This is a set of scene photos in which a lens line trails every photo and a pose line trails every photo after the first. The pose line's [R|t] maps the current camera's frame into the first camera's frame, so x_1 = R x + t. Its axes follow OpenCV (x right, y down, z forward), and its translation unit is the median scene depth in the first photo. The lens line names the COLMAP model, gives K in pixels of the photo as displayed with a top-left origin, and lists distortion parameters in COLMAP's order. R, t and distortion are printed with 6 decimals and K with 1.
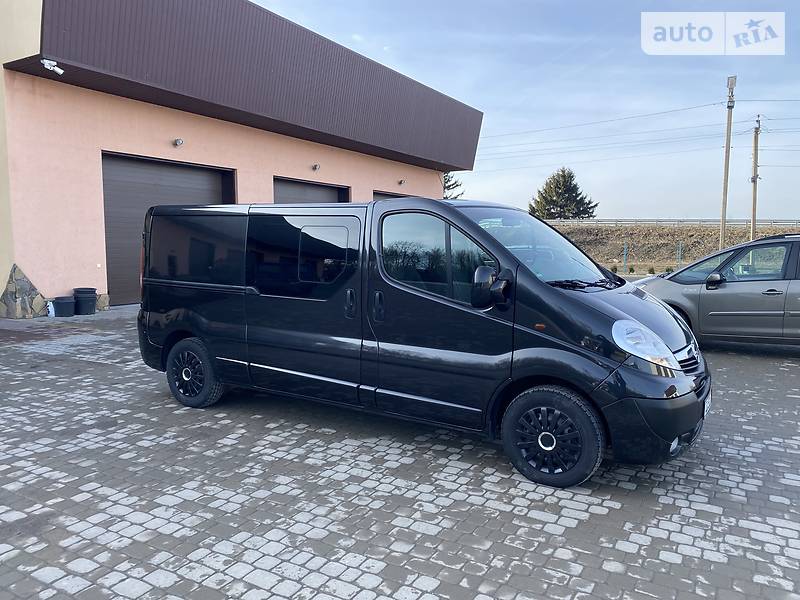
lens RADIAL K [[612.4, 0, 402.0], [0, 612.4, 302.5], [0, 0, 1]] dist [0.013396, -0.004936]
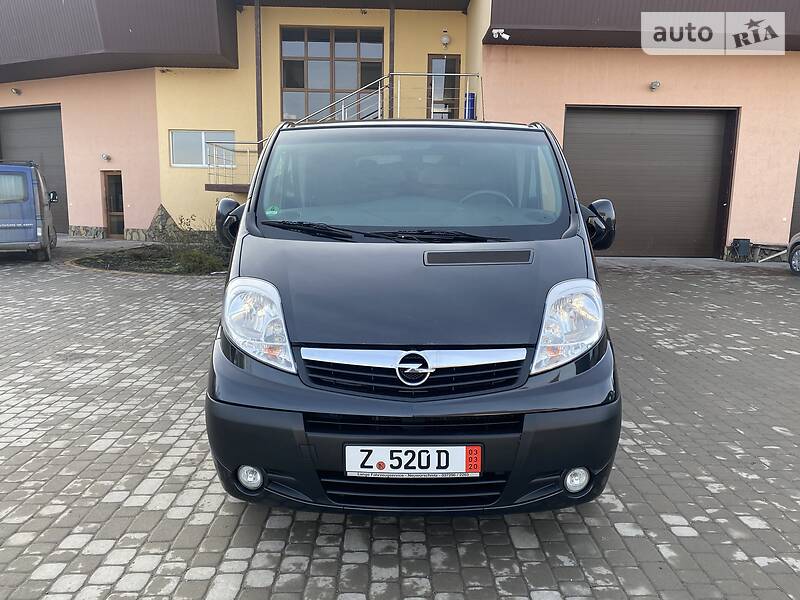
lens RADIAL K [[612.4, 0, 402.0], [0, 612.4, 302.5], [0, 0, 1]] dist [0.013396, -0.004936]
pose [[0.512163, 0.150709, -0.845563, 1.059590], [-0.096752, 0.988342, 0.117554, -0.042756], [0.853421, 0.021603, 0.520774, 0.813058]]
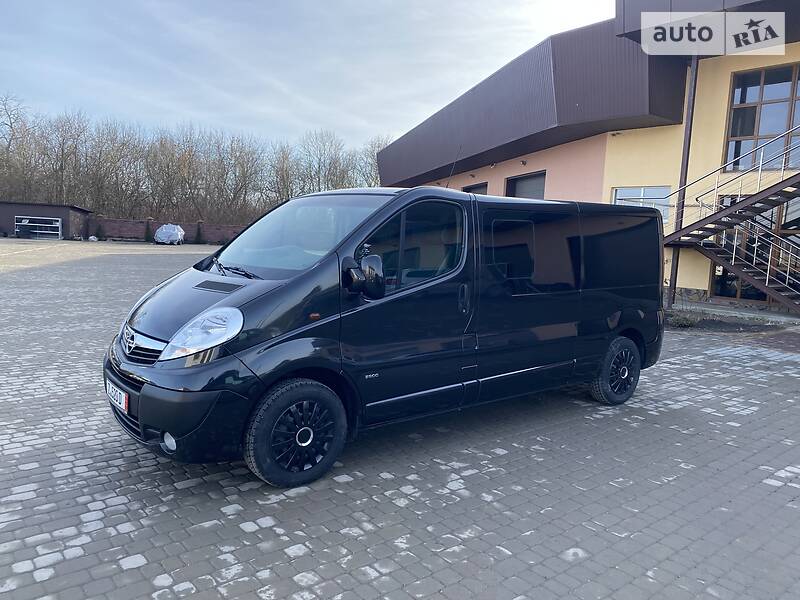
lens RADIAL K [[612.4, 0, 402.0], [0, 612.4, 302.5], [0, 0, 1]] dist [0.013396, -0.004936]
pose [[-0.345990, 0.088742, -0.934032, 1.363476], [-0.137945, 0.979887, 0.144197, -0.187182], [0.928042, 0.178735, -0.326789, 1.907091]]
